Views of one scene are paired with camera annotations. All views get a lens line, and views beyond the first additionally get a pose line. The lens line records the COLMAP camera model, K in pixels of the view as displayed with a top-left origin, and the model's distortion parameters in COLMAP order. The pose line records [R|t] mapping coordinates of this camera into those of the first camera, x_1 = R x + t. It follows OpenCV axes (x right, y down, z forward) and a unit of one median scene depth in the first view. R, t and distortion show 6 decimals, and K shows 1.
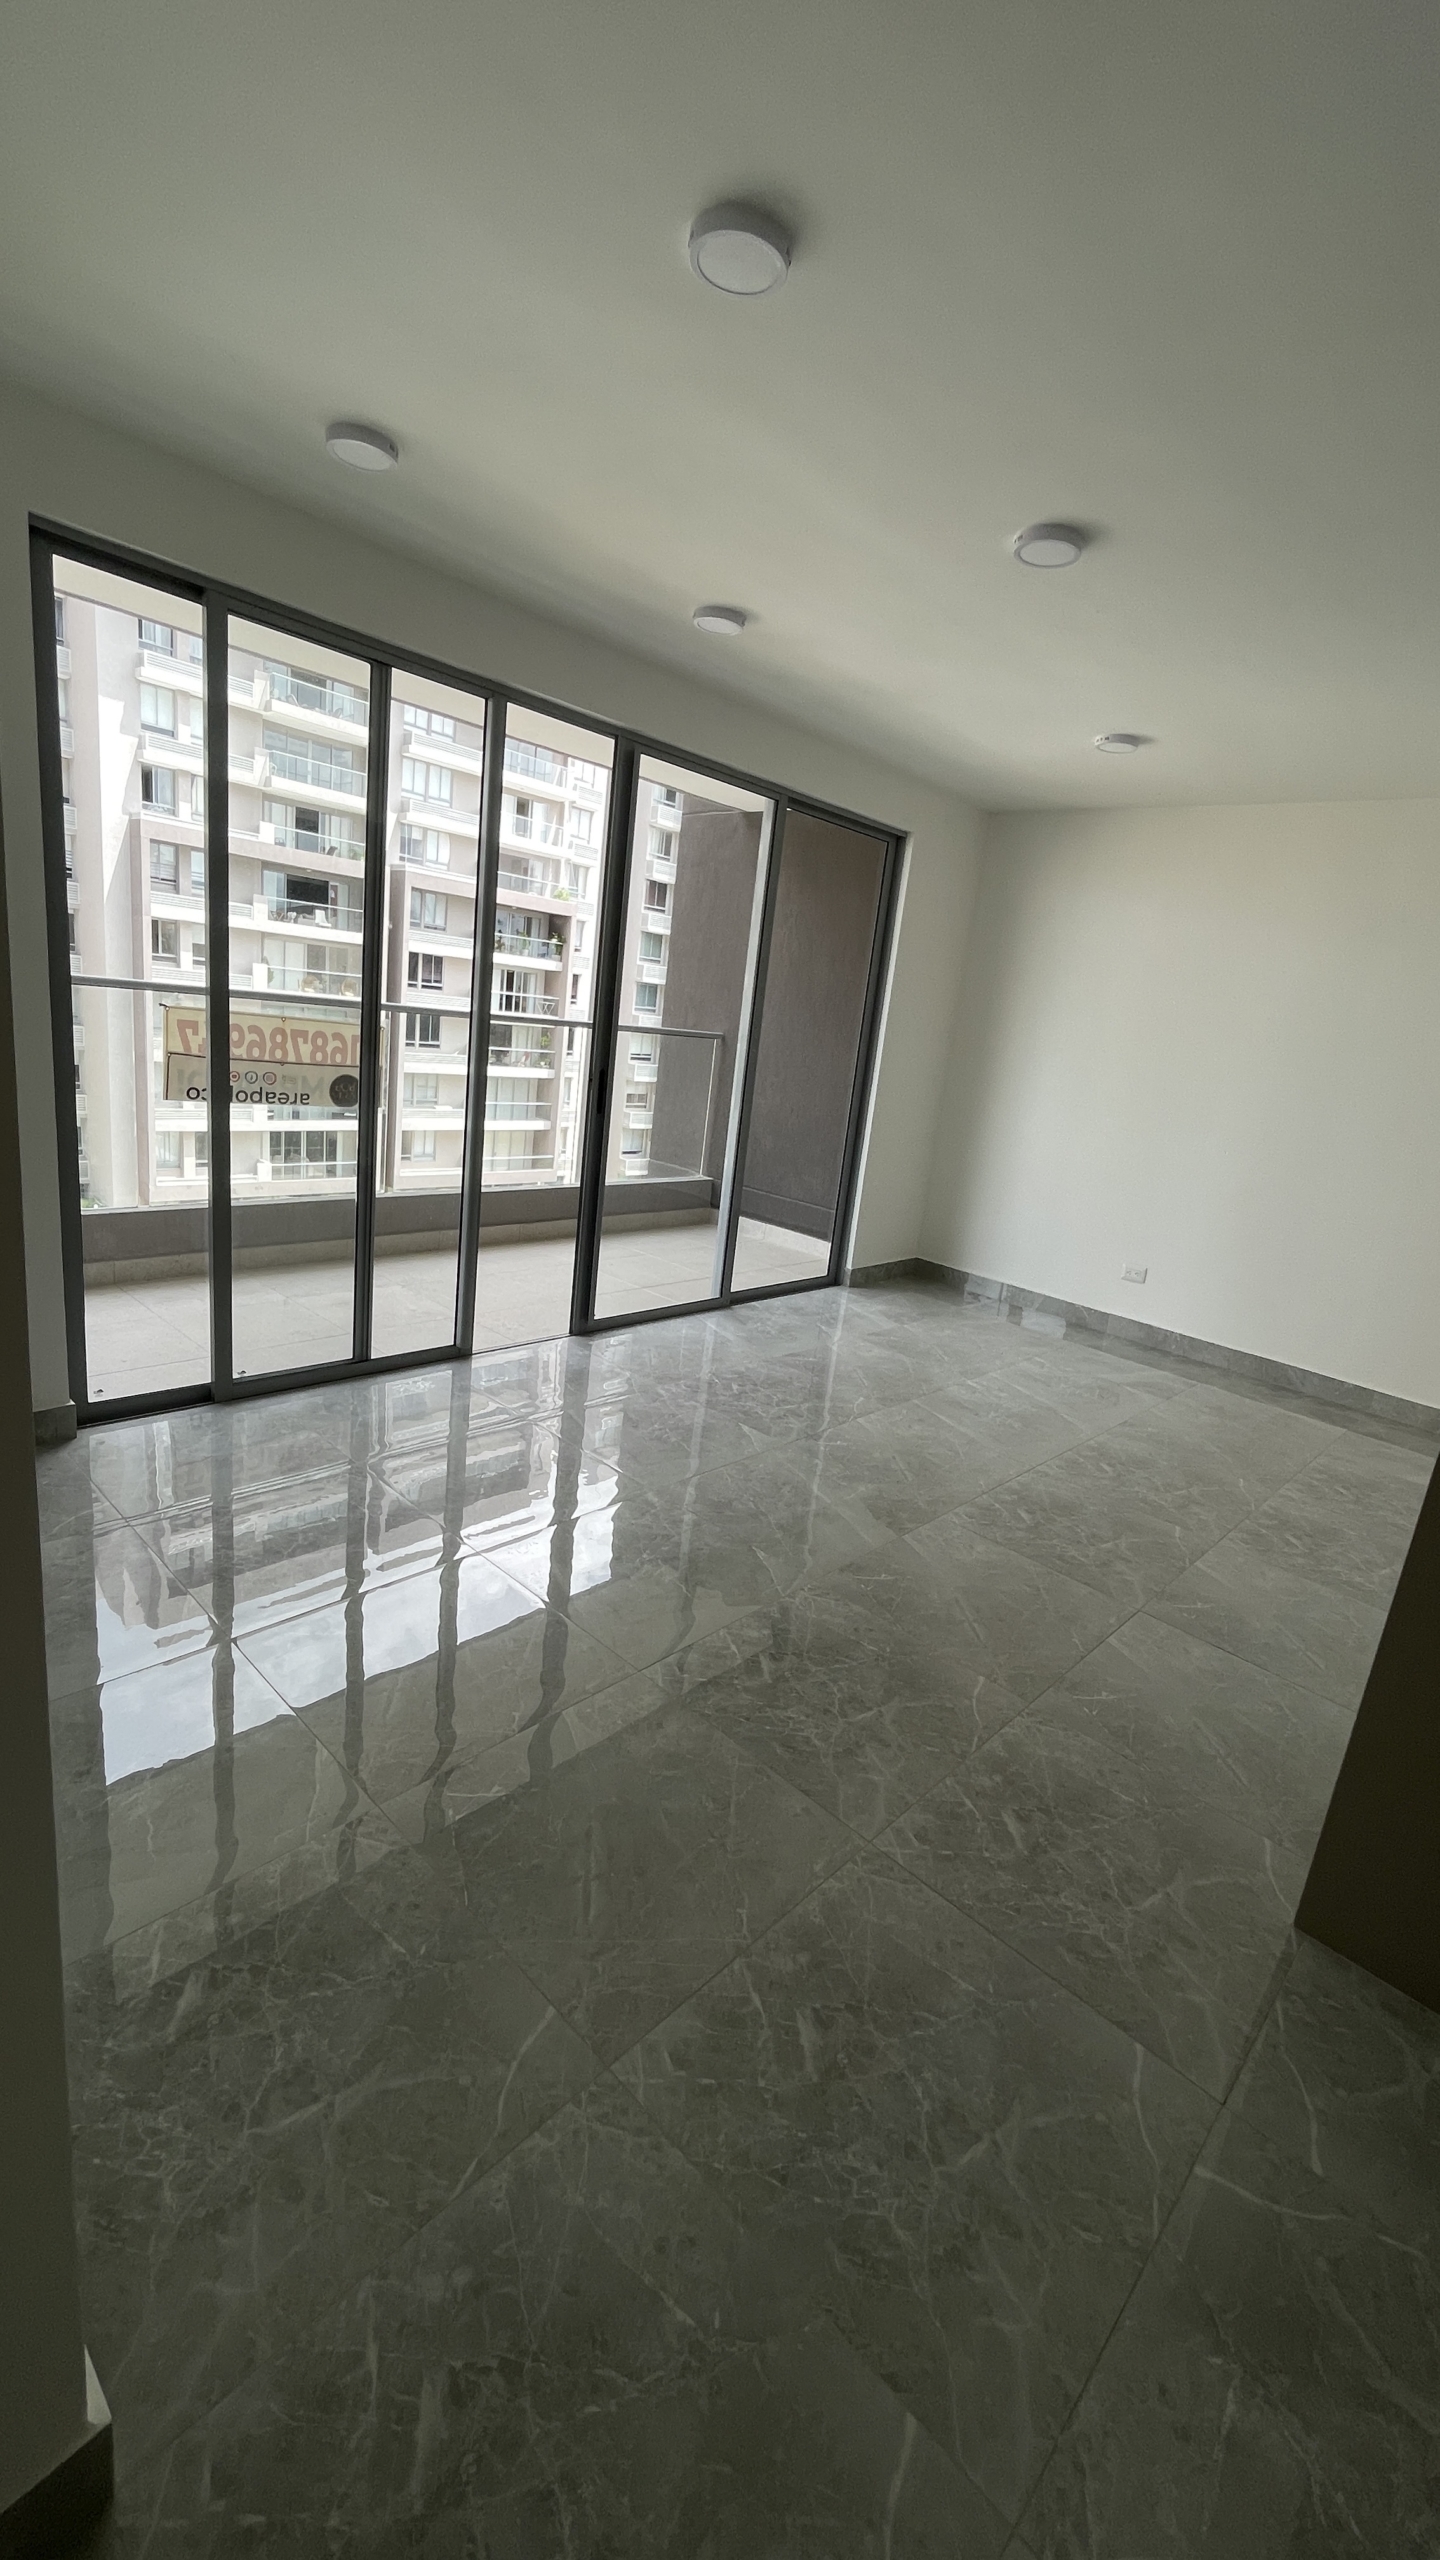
lens RADIAL K [[1044.9, 0, 698.6], [0, 1044.9, 1262.1], [0, 0, 1]] dist [-0.003713, 0.000104]
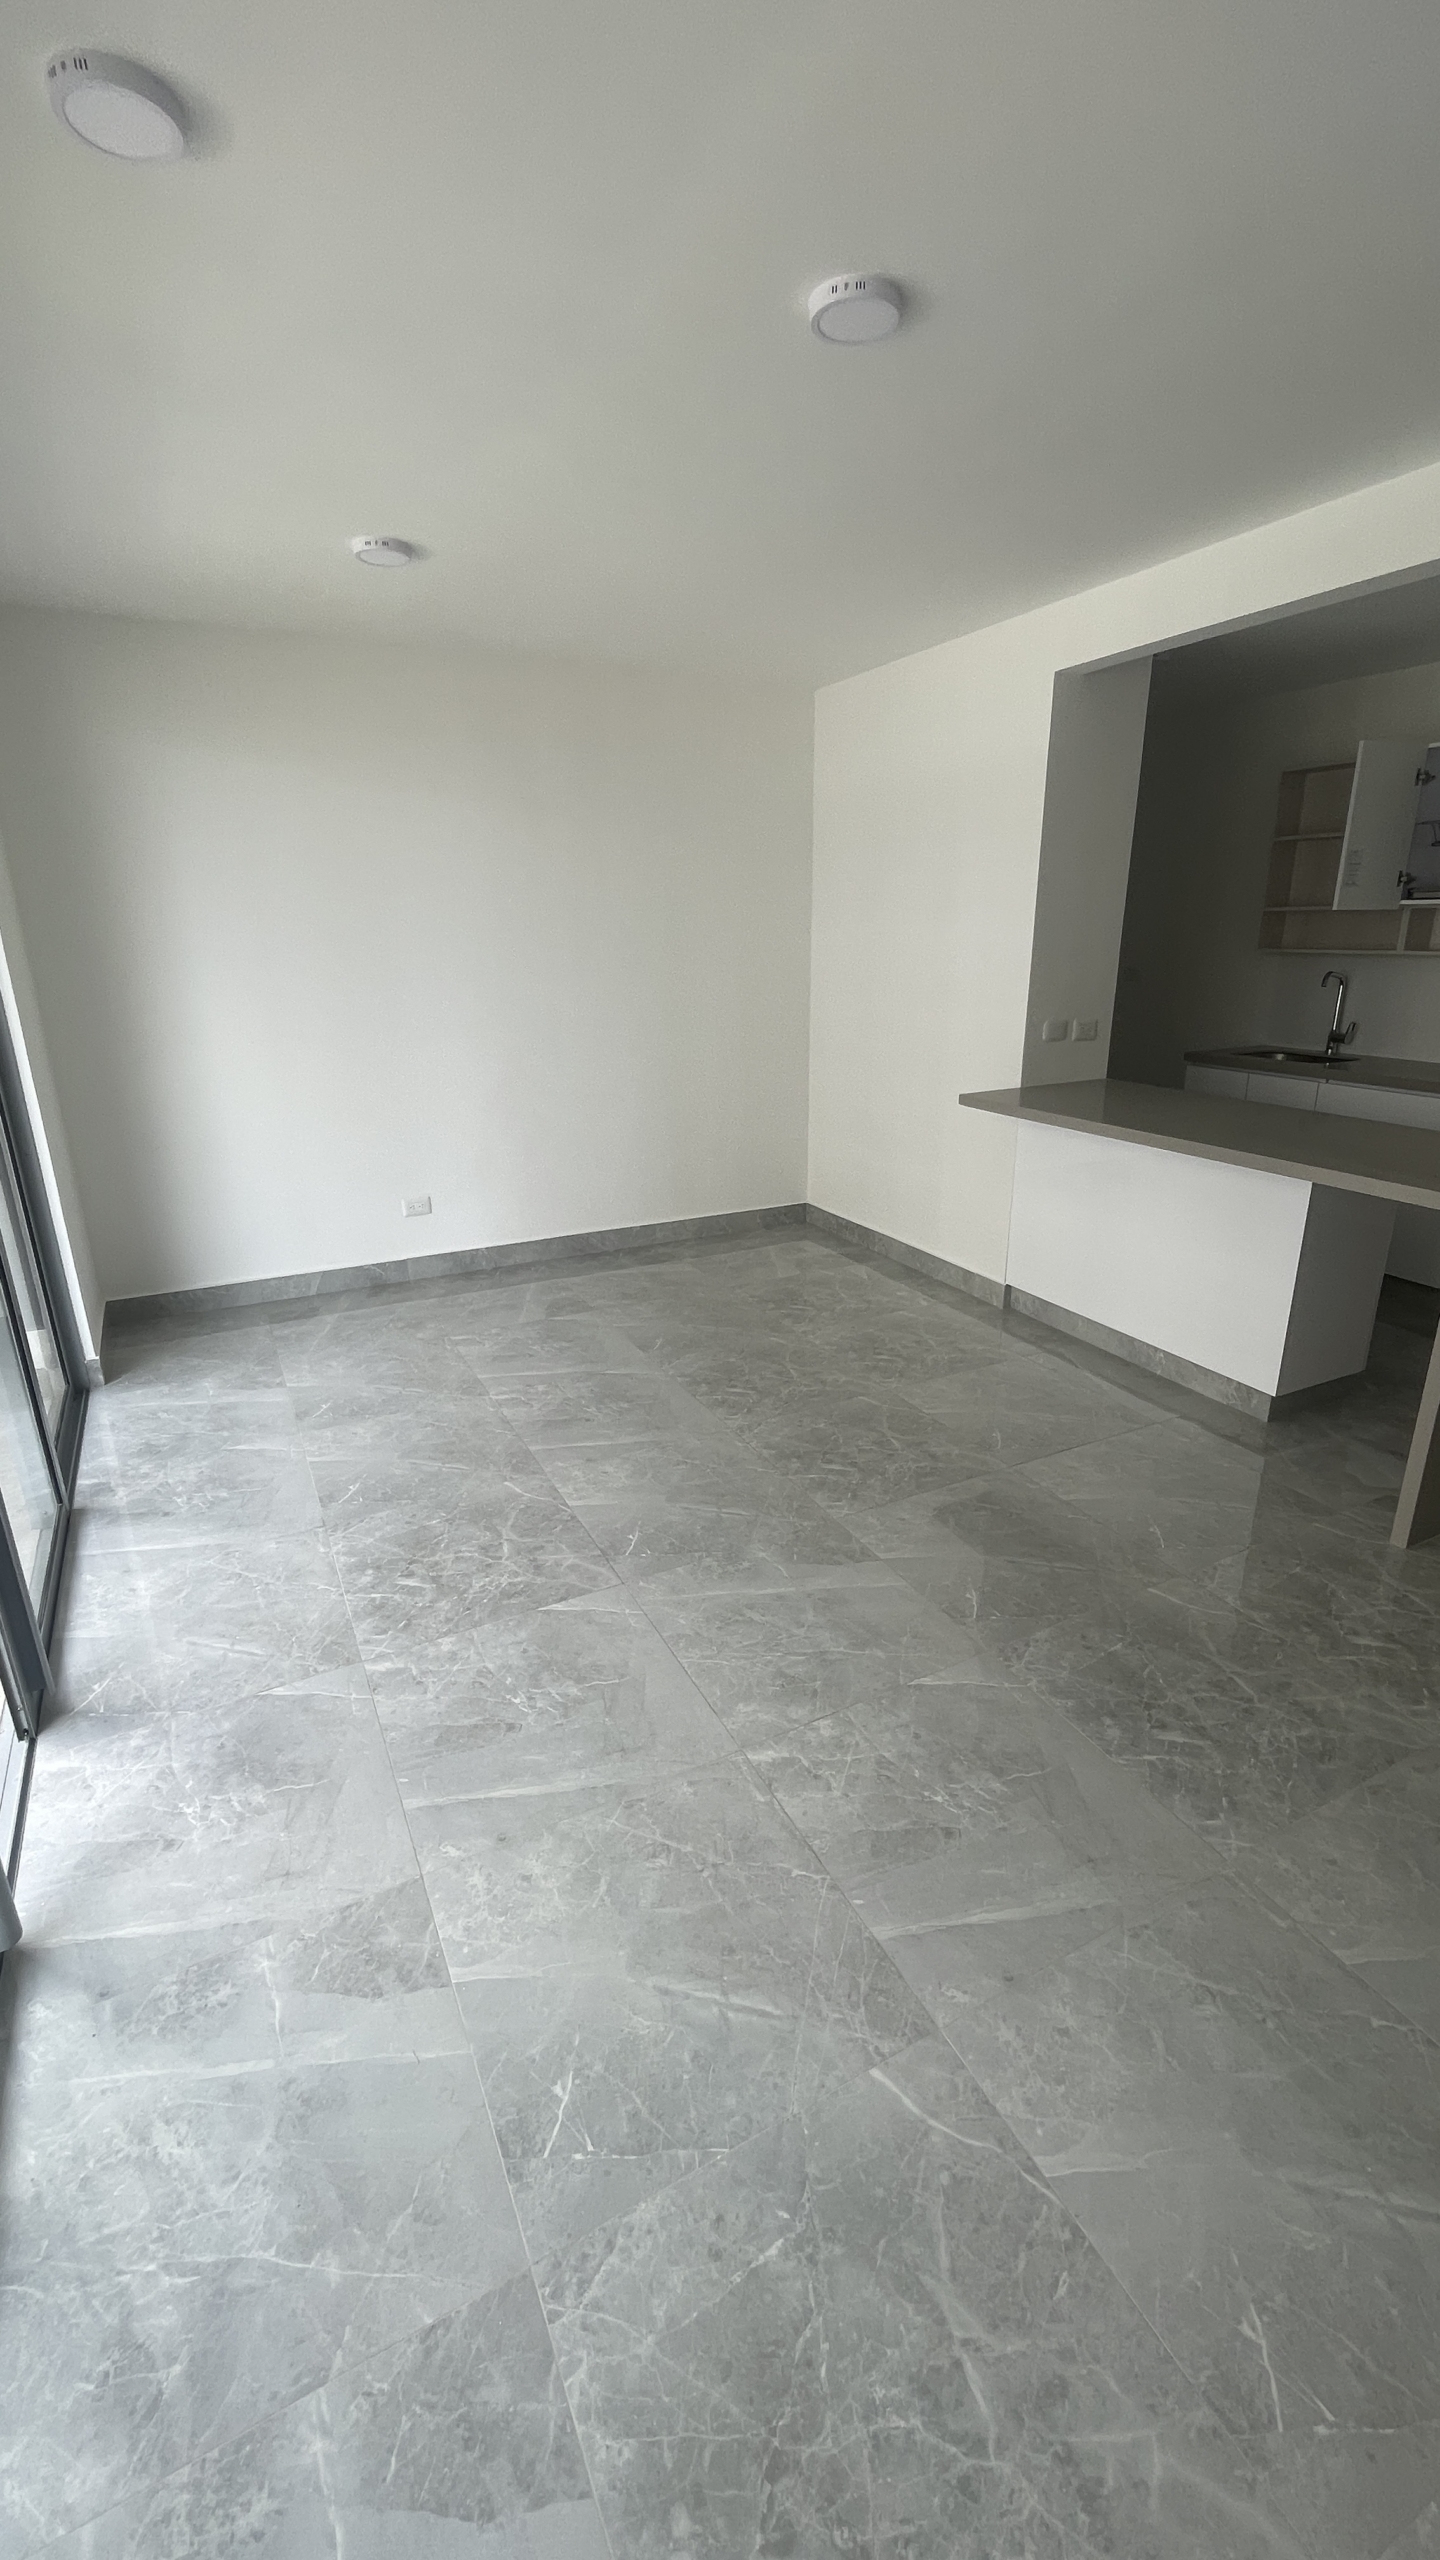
lens RADIAL K [[1044.9, 0, 728.6], [0, 1044.9, 1282.9], [0, 0, 1]] dist [-0.003713, 0.000104]
pose [[0.318035, -0.419002, 0.850465, -0.341775], [0.276344, 0.899057, 0.339603, -0.193407], [-0.906911, 0.127015, 0.401720, 0.496652]]
